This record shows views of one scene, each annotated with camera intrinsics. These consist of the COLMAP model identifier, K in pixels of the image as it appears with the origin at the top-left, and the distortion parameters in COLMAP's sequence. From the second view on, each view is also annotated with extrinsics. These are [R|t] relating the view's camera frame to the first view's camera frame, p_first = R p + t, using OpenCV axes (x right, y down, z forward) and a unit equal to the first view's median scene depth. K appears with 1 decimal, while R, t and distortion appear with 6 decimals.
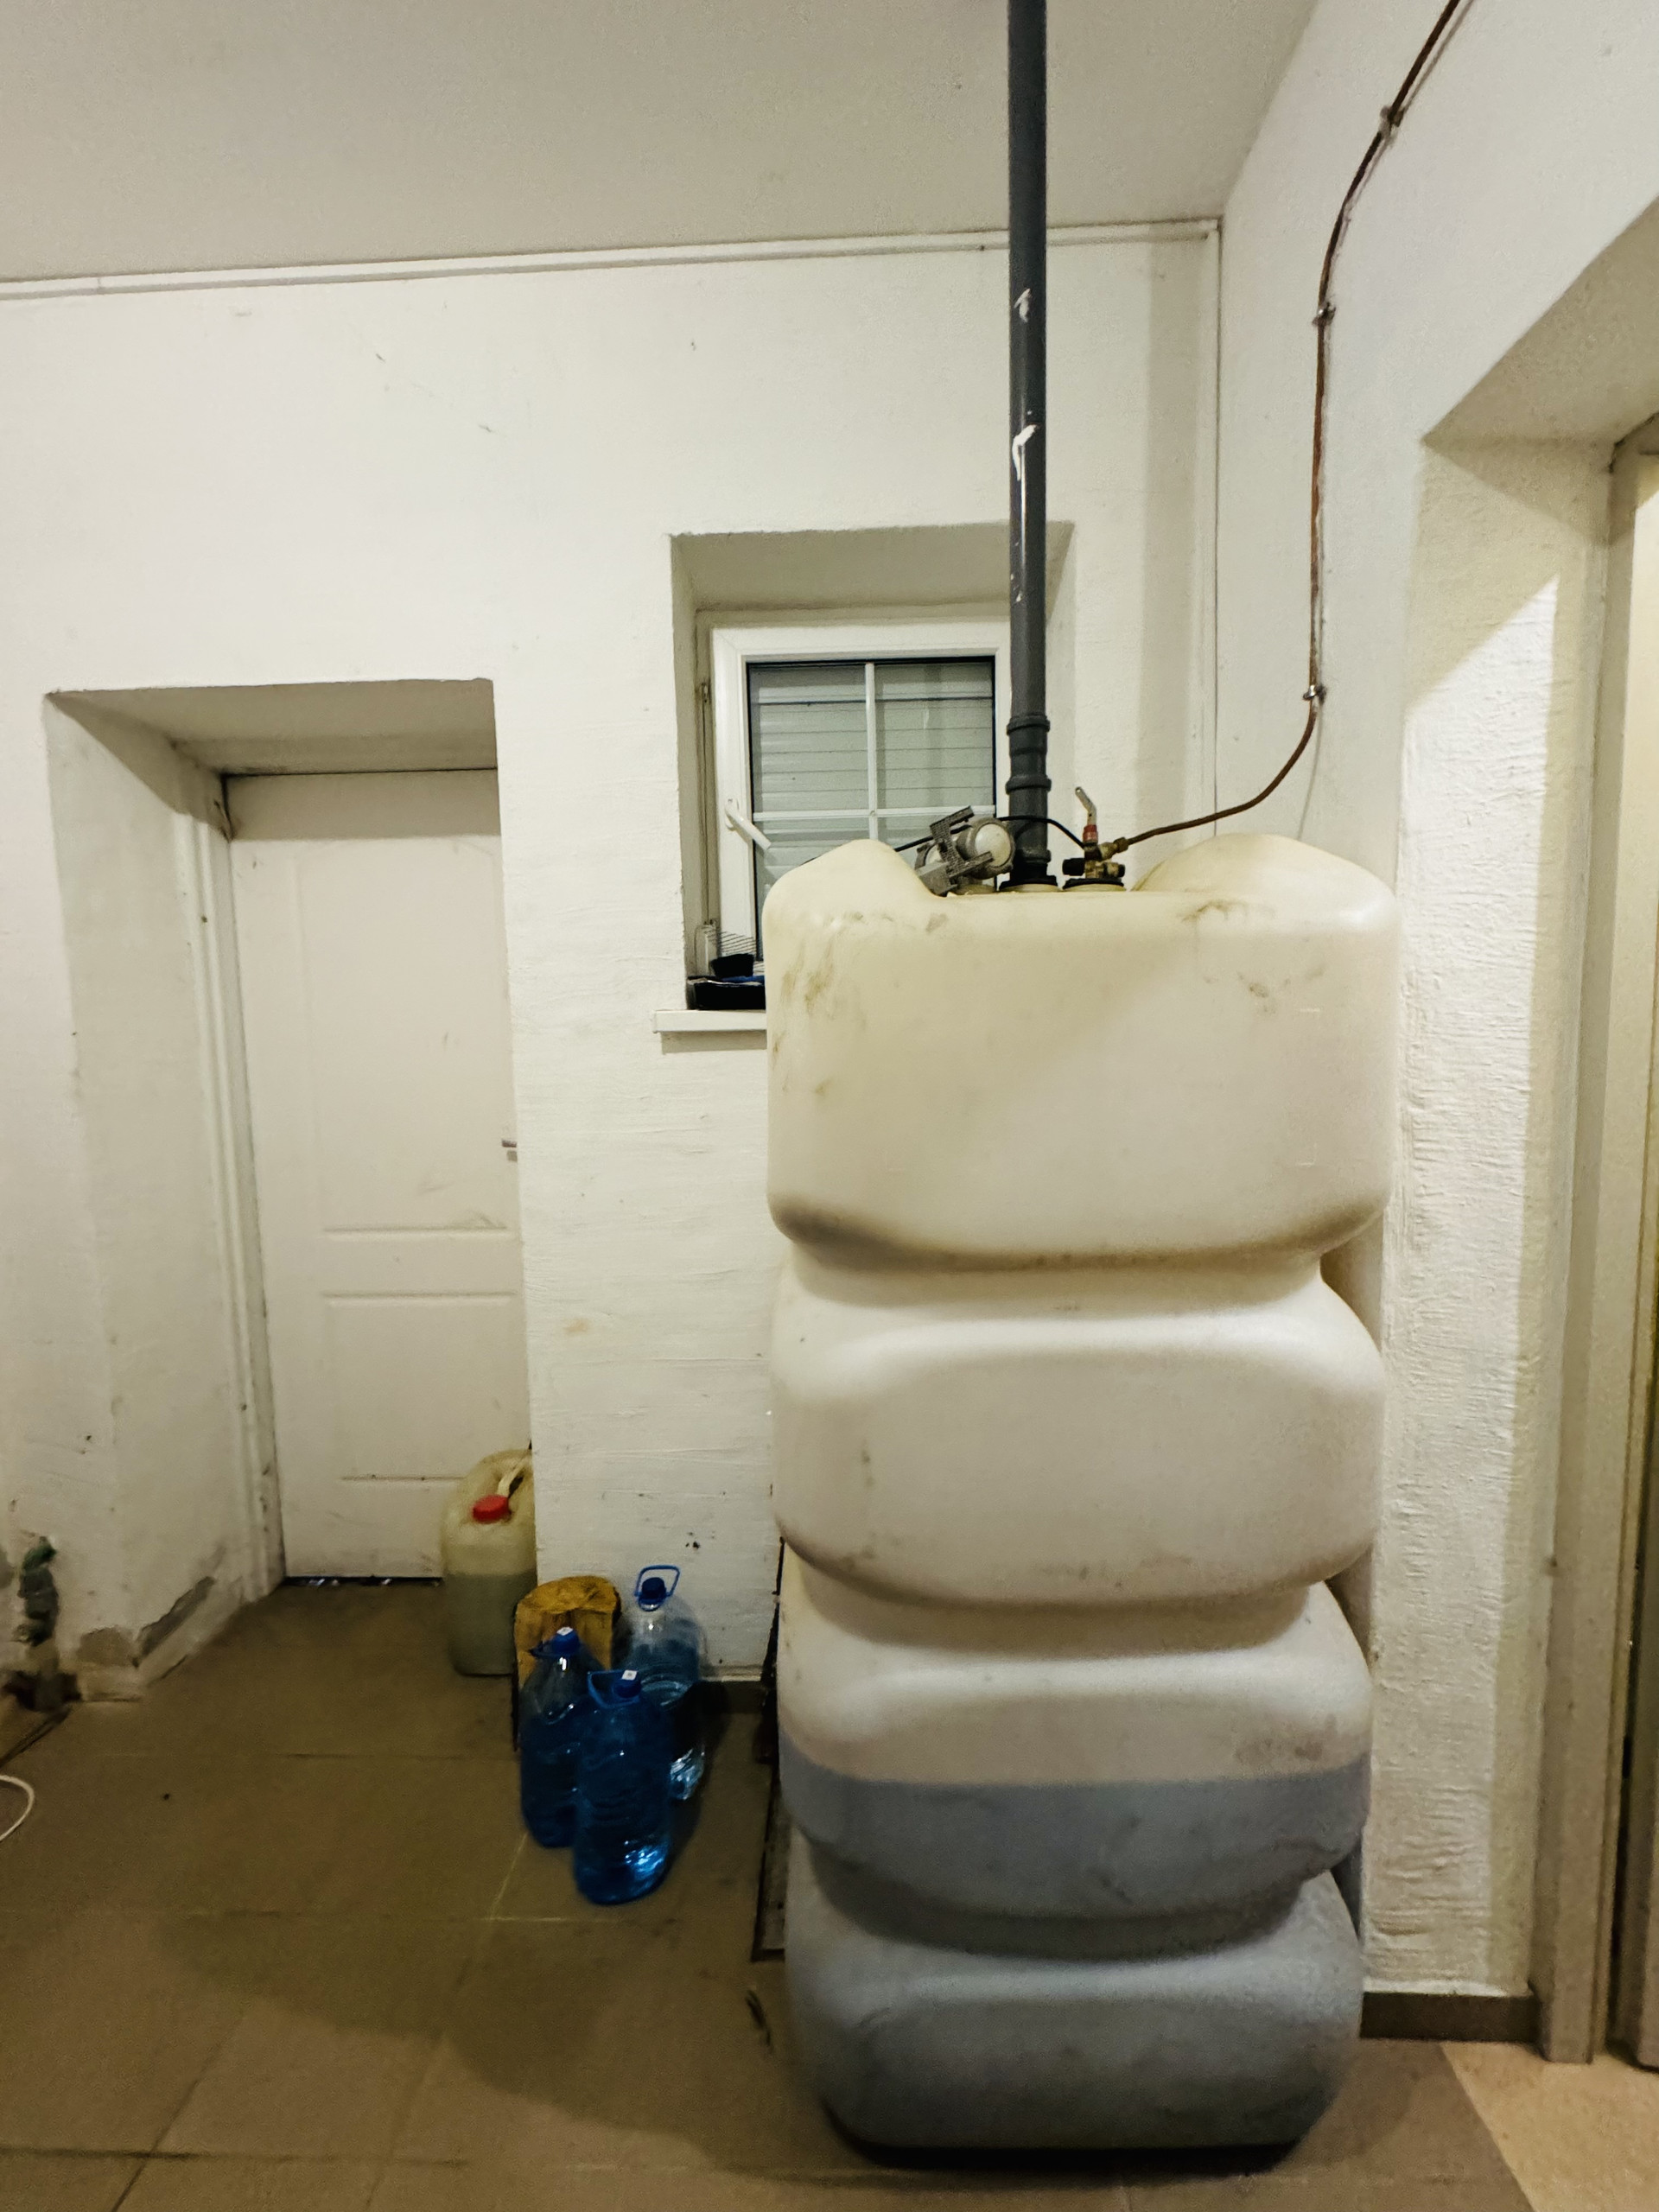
lens RADIAL K [[879.7, 0, 839.8], [0, 879.7, 1106.3], [0, 0, 1]] dist [-0.000946, 0.000304]
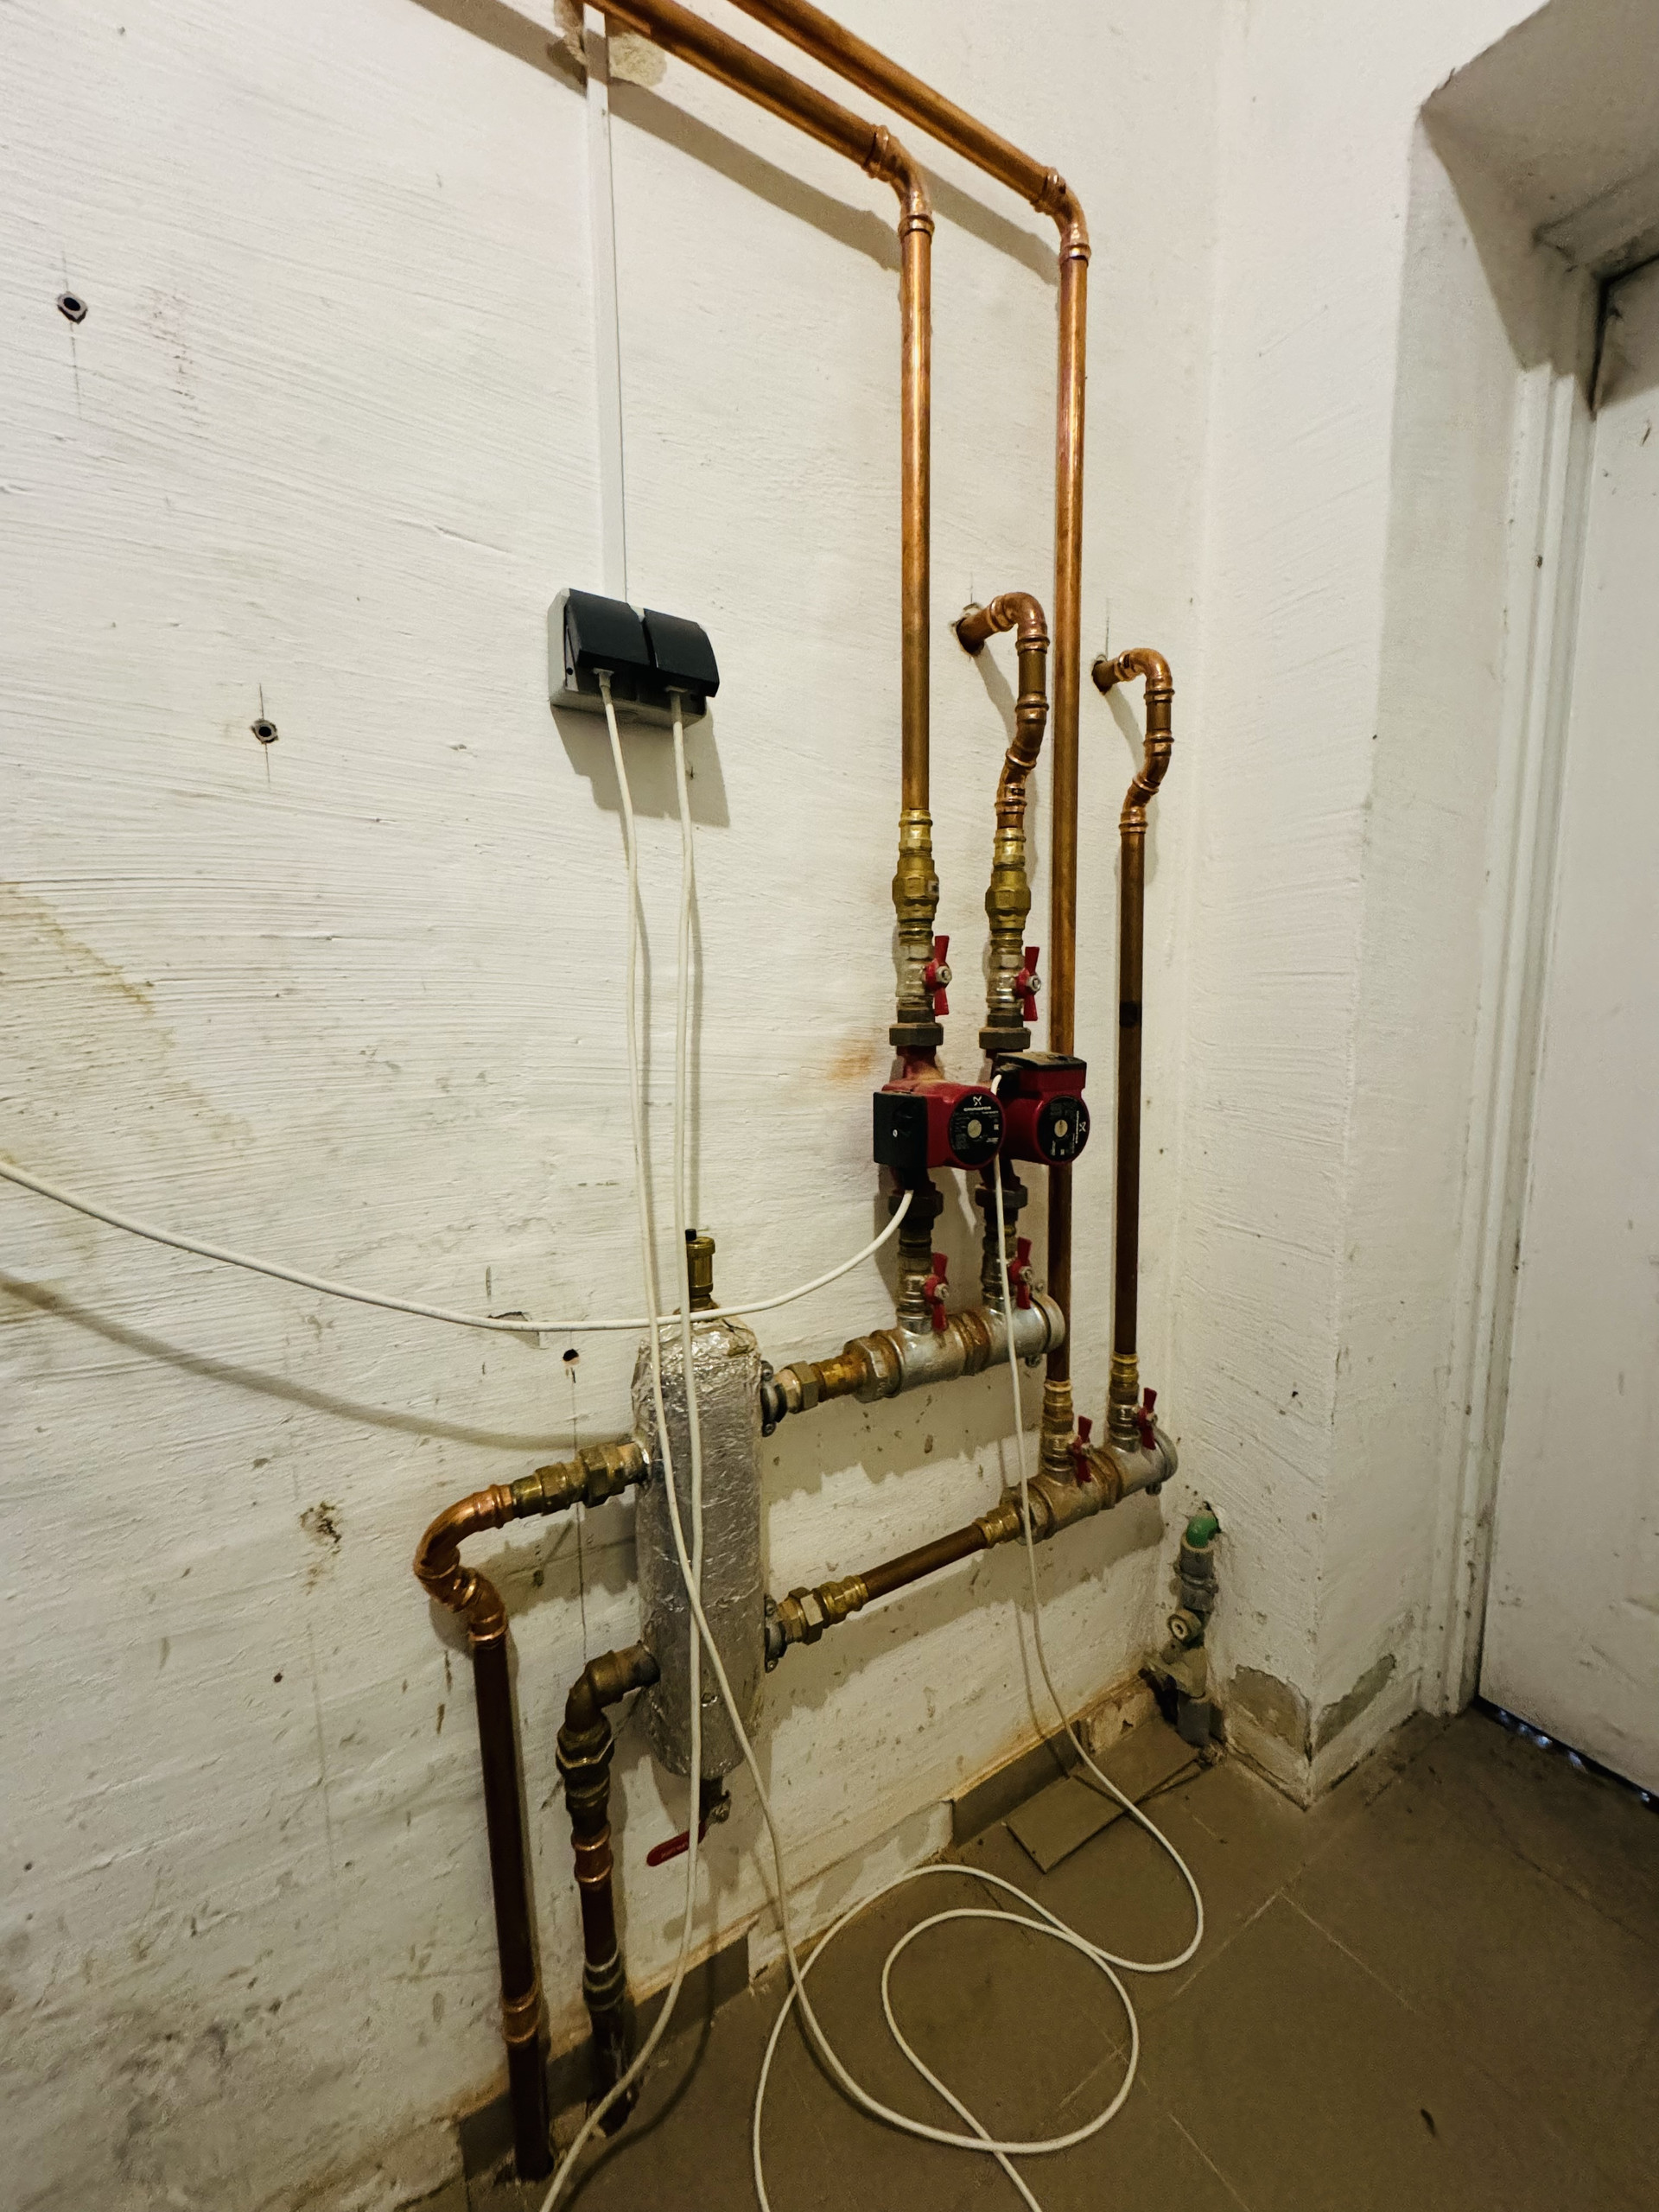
lens RADIAL K [[879.7, 0, 843.1], [0, 879.7, 1105.4], [0, 0, 1]] dist [-0.000946, 0.000304]
pose [[0.581907, 0.118912, -0.804515, -0.525750], [-0.075664, 0.992878, 0.092025, 0.124588], [0.809728, 0.007323, 0.586760, 0.332880]]
